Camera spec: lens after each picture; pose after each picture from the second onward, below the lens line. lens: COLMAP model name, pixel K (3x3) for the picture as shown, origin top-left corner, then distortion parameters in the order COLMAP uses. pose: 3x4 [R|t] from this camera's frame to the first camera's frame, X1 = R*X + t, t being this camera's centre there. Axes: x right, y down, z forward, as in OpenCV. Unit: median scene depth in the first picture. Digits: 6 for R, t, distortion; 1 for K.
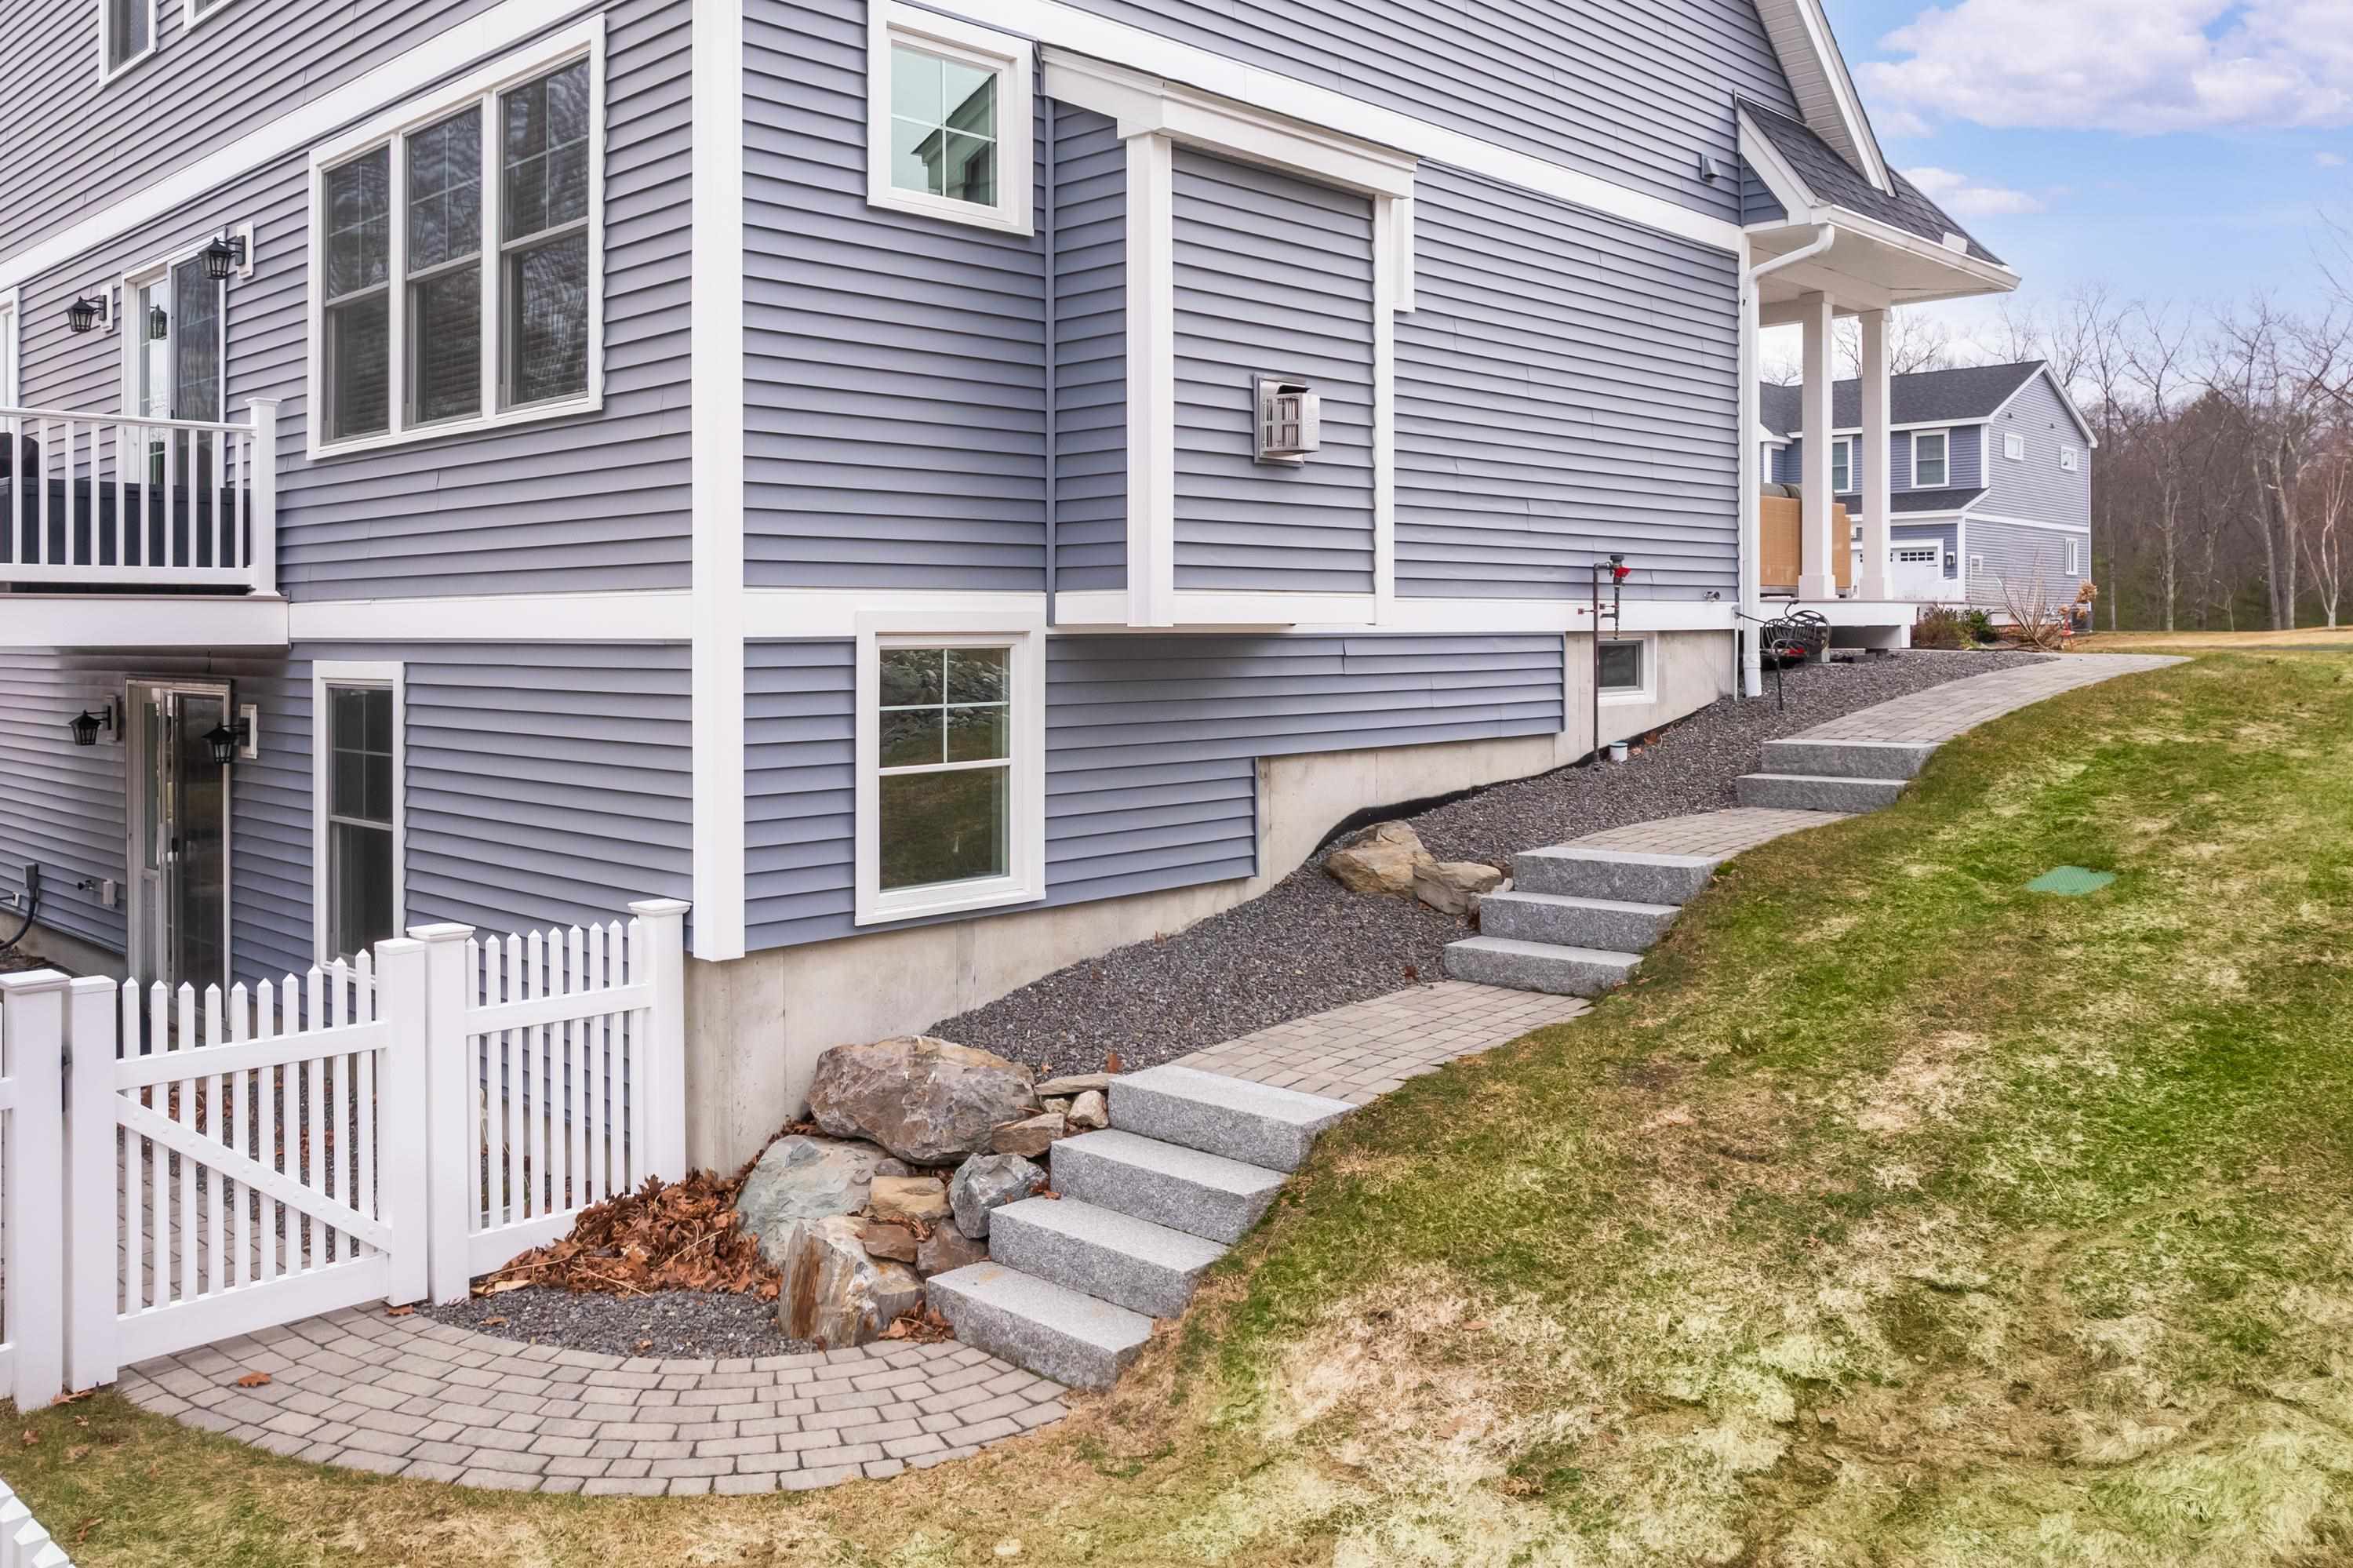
lens RADIAL K [[1829.7, 0, 1163.0], [0, 1829.7, 625.2], [0, 0, 1]] dist [-0.060307, 0.072031]
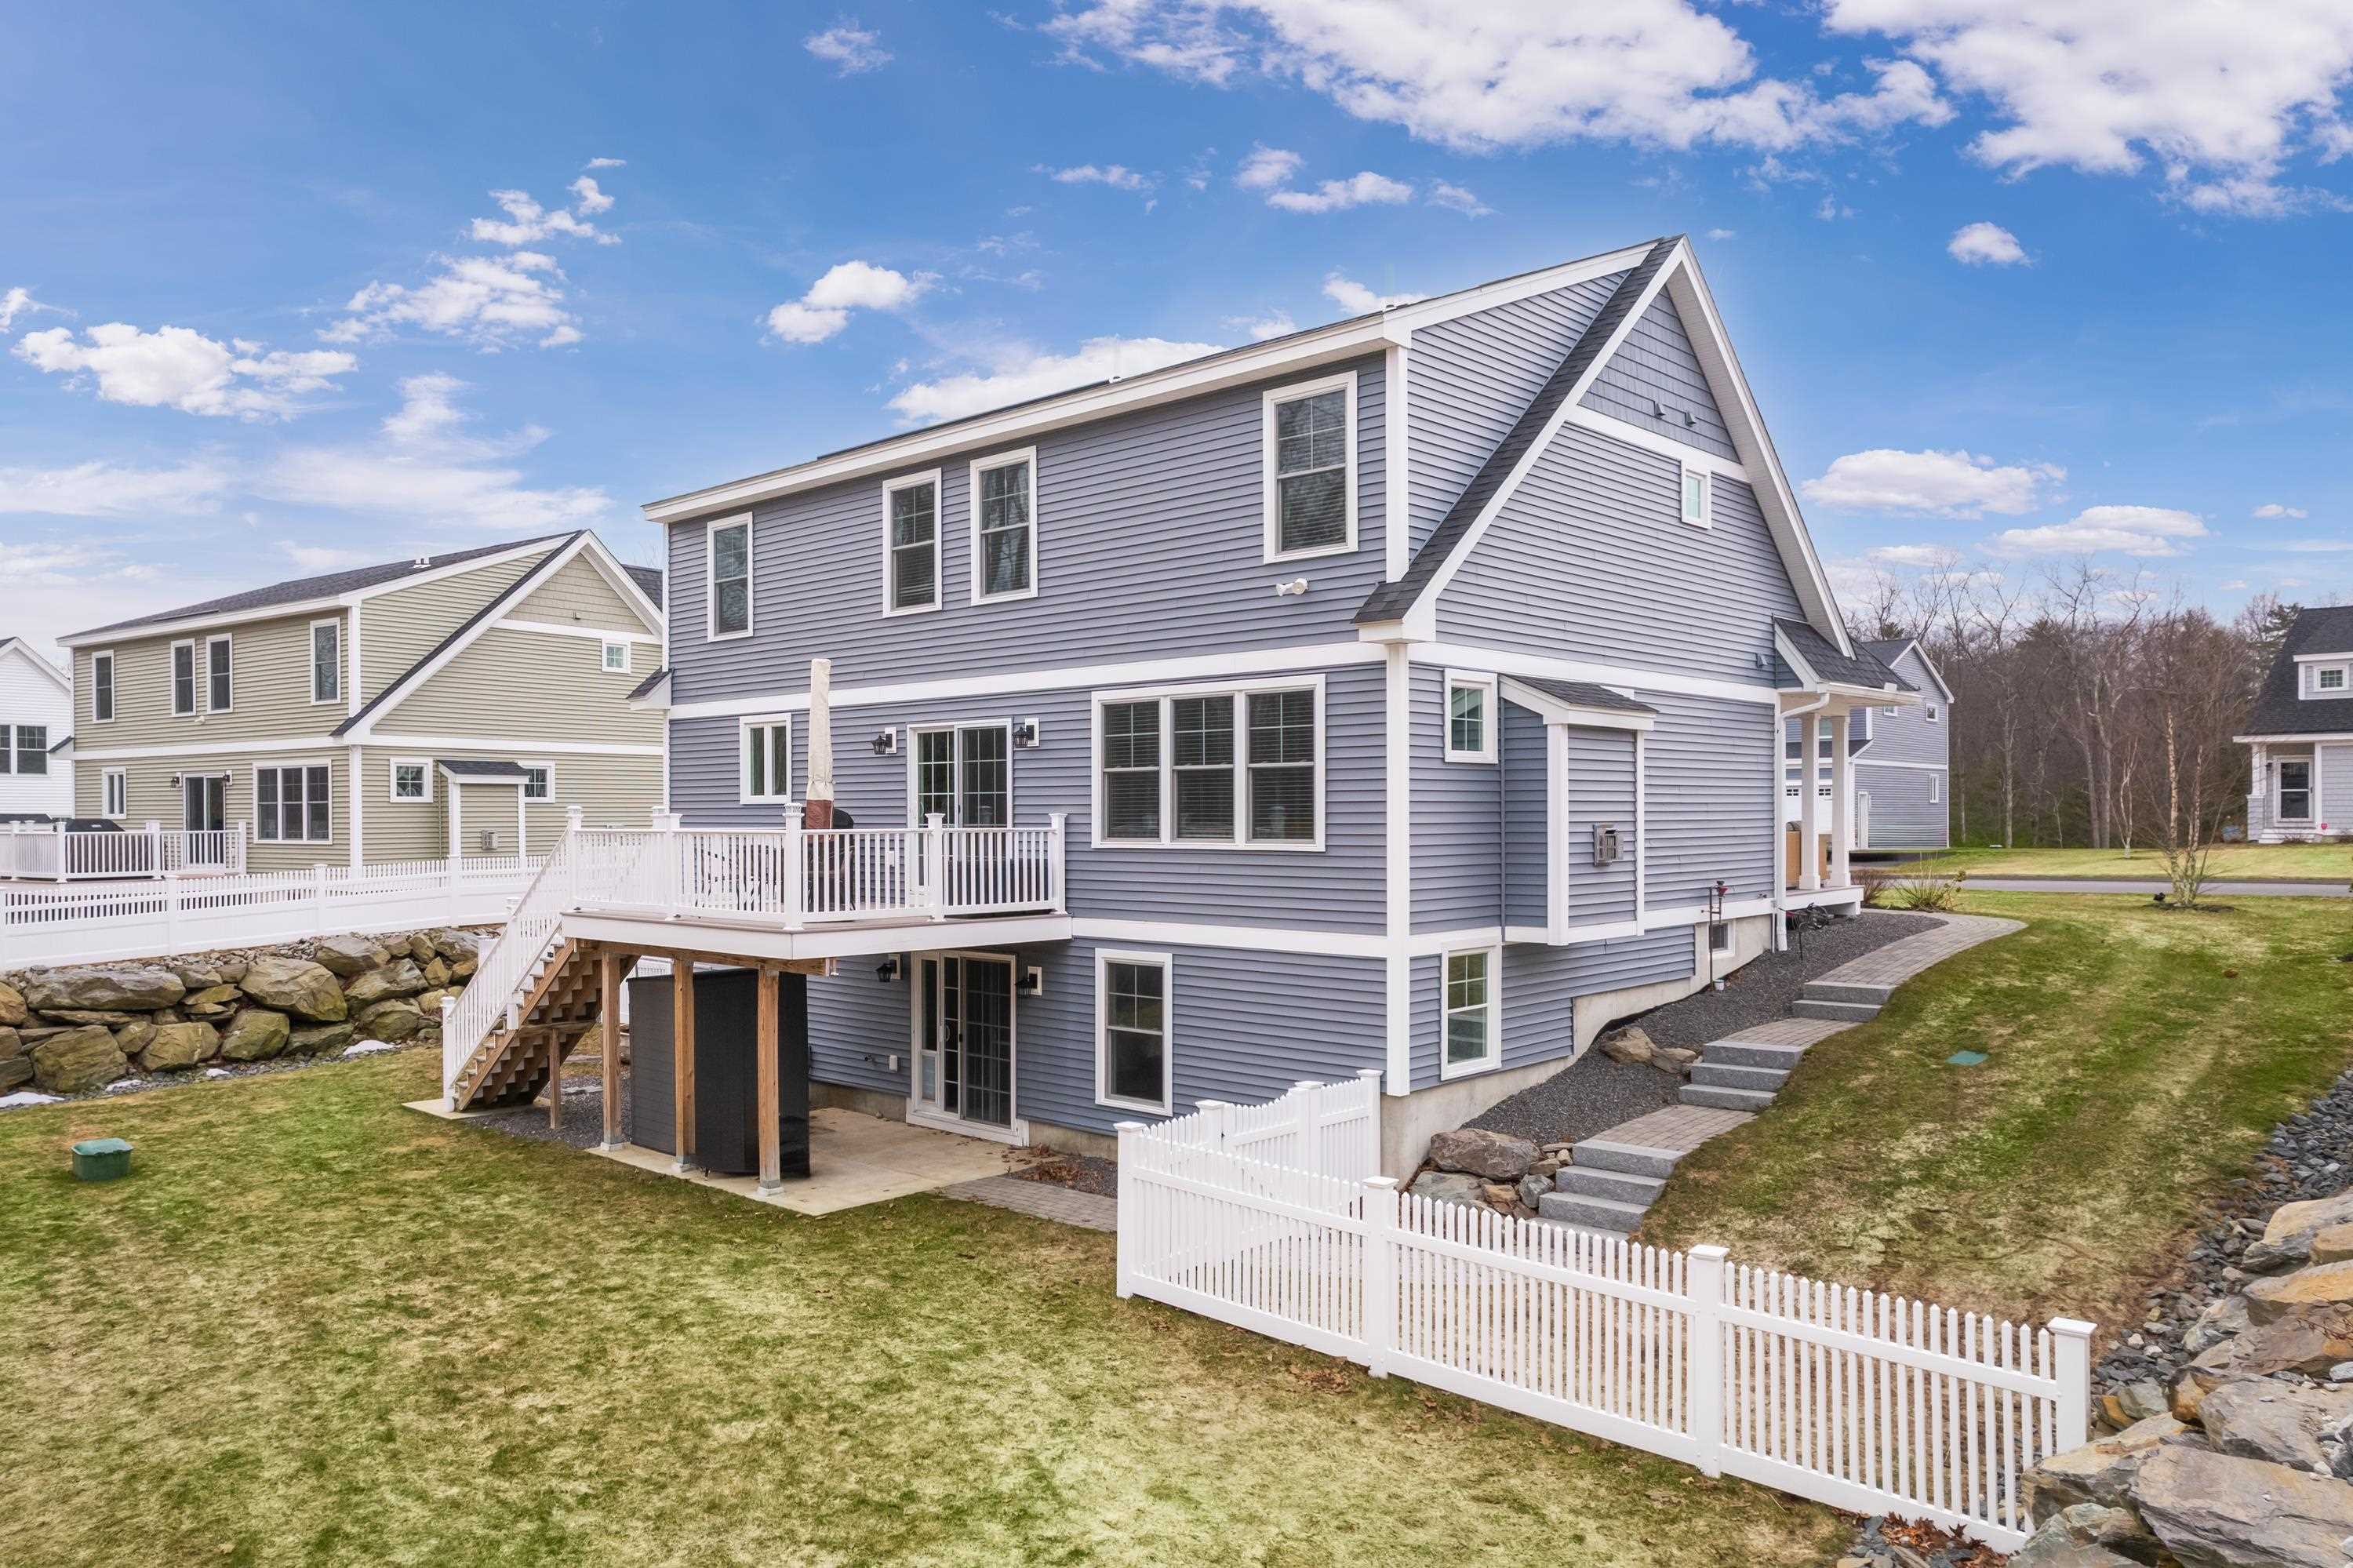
lens RADIAL K [[1639.7, 0, 1126.2], [0, 1639.7, 793.5], [0, 0, 1]] dist [-0.073469, 0.079364]
pose [[0.999967, 0.001771, 0.007982, -0.578823], [-0.001715, 0.999974, -0.006983, -0.177699], [-0.007994, 0.006969, 0.999944, -1.030852]]
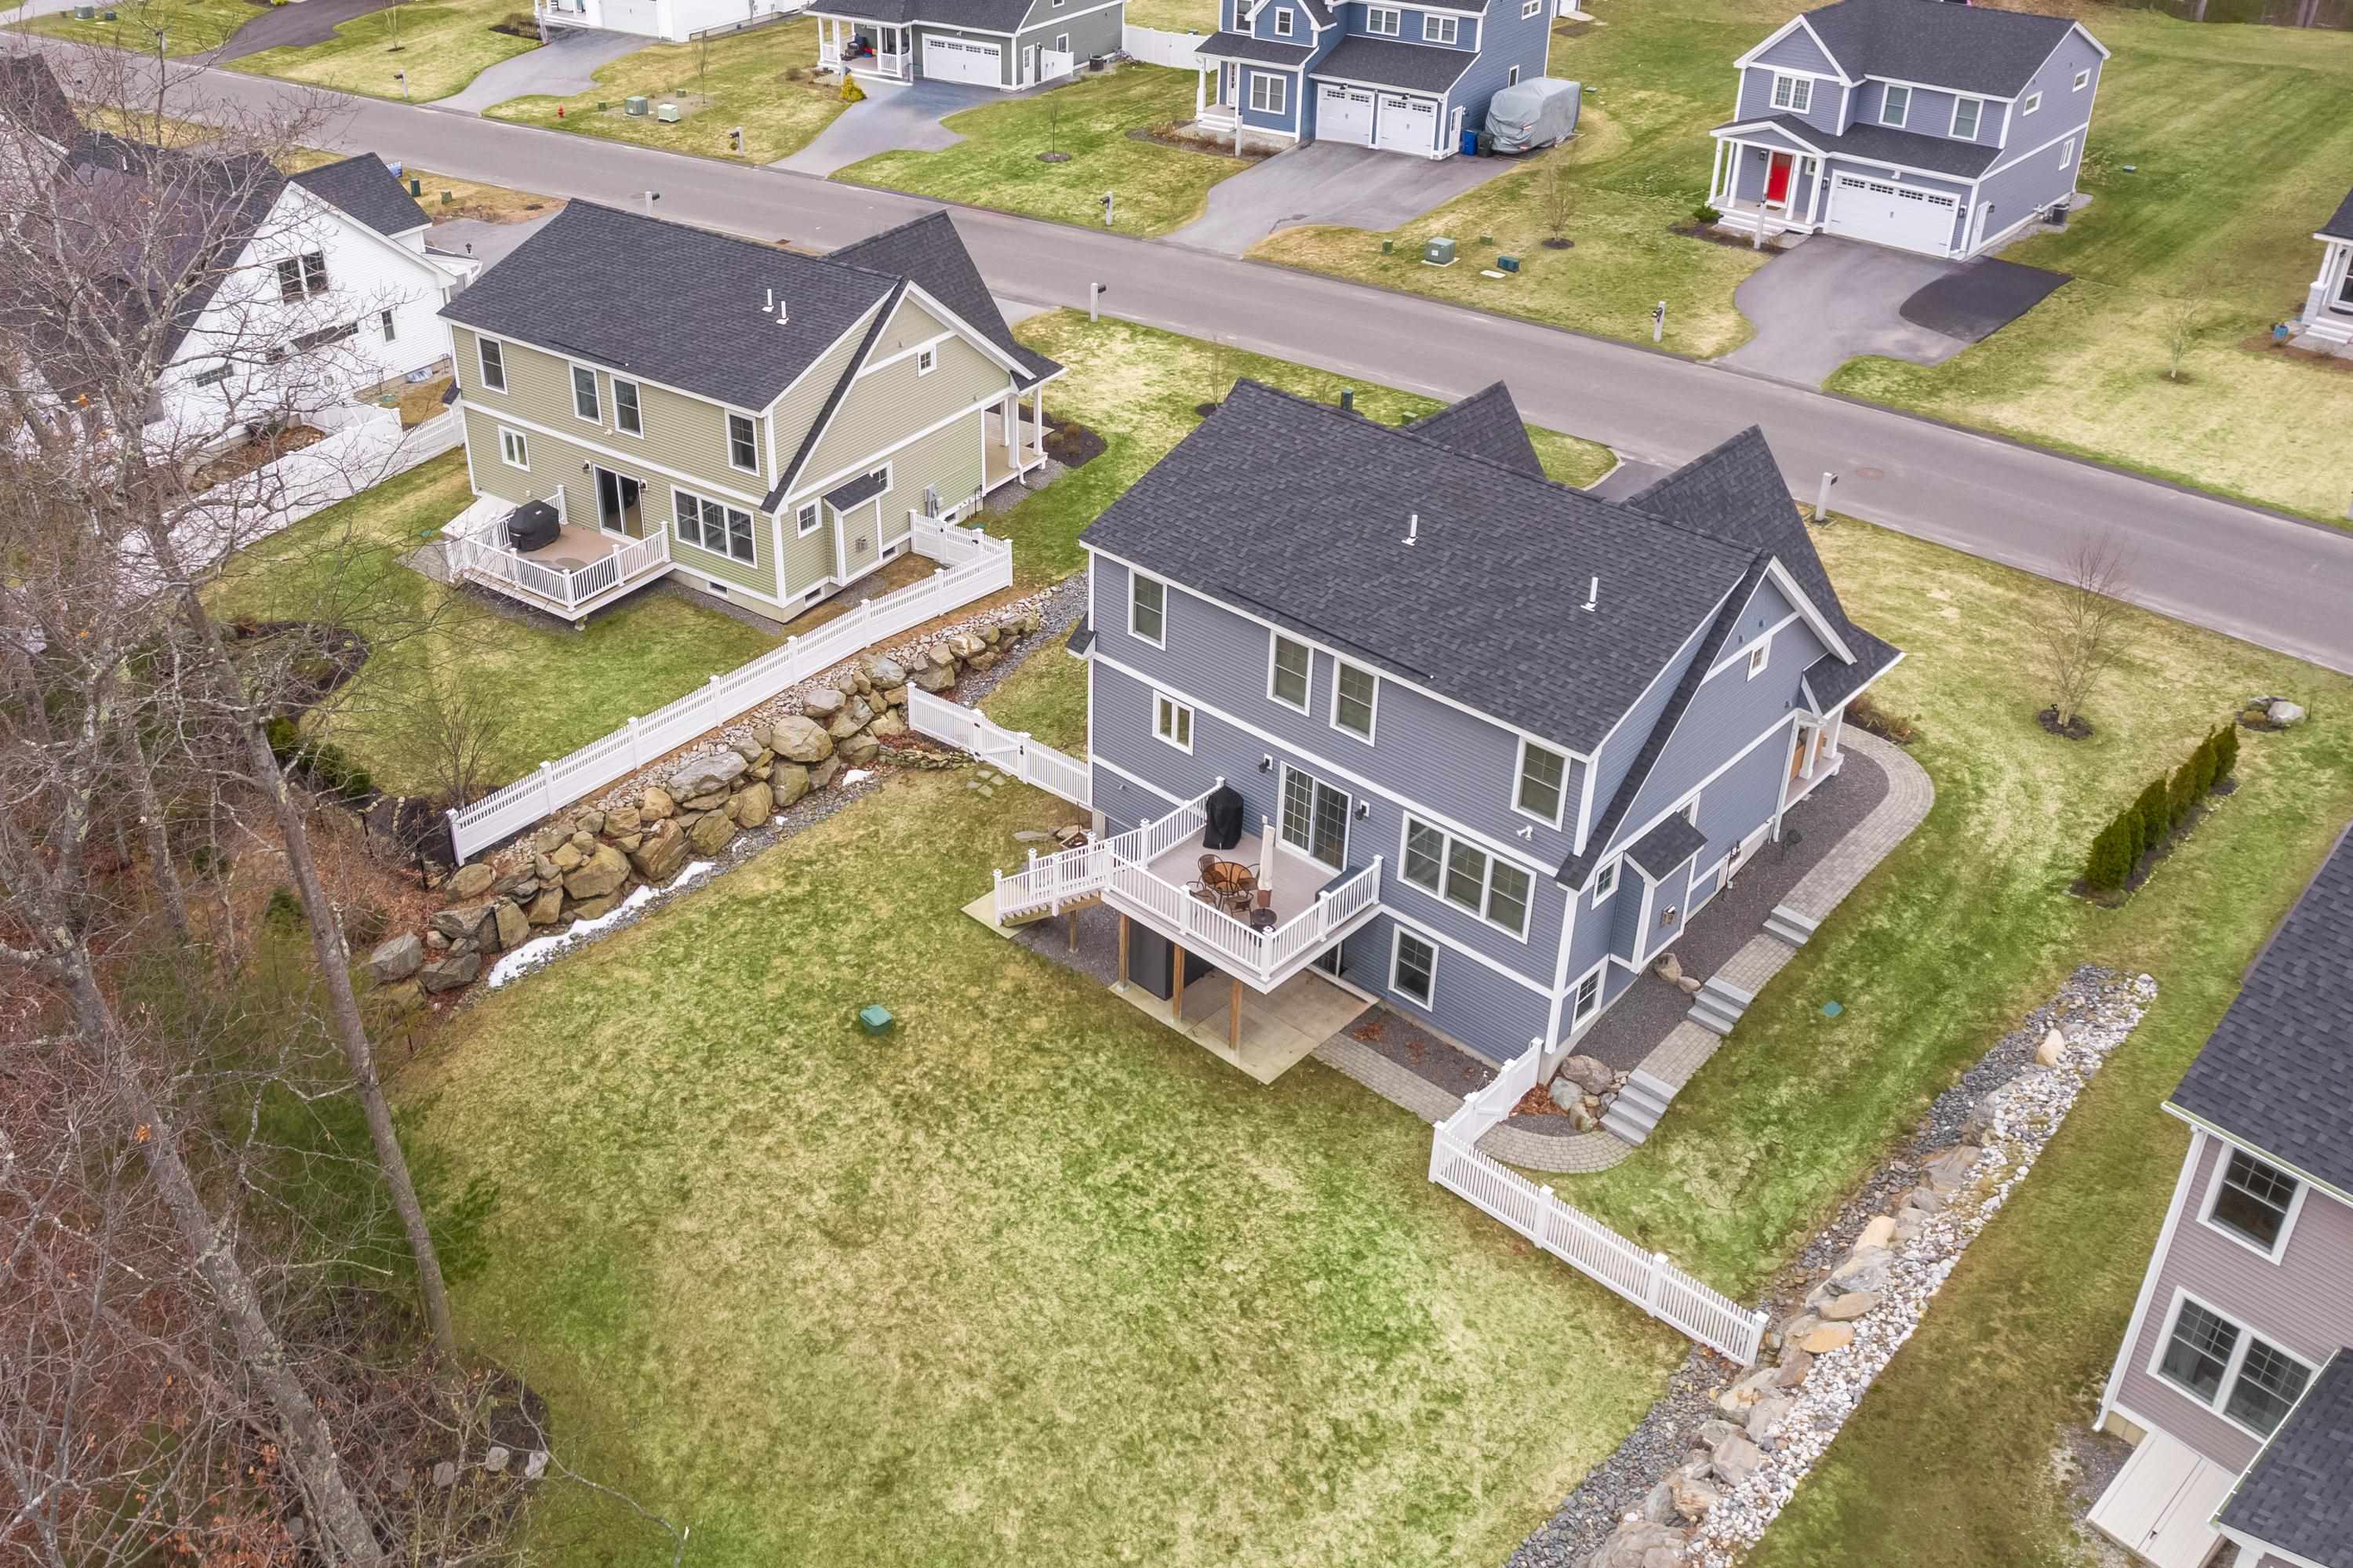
lens RADIAL K [[2055.8, 0, 1158.3], [0, 2055.8, 581.3], [0, 0, 1]] dist [0.001690, -0.157028]
pose [[0.999457, 0.011490, 0.030878, -1.418820], [-0.024533, 0.885126, 0.464705, -3.337403], [-0.021991, -0.465210, 0.884927, -3.149581]]
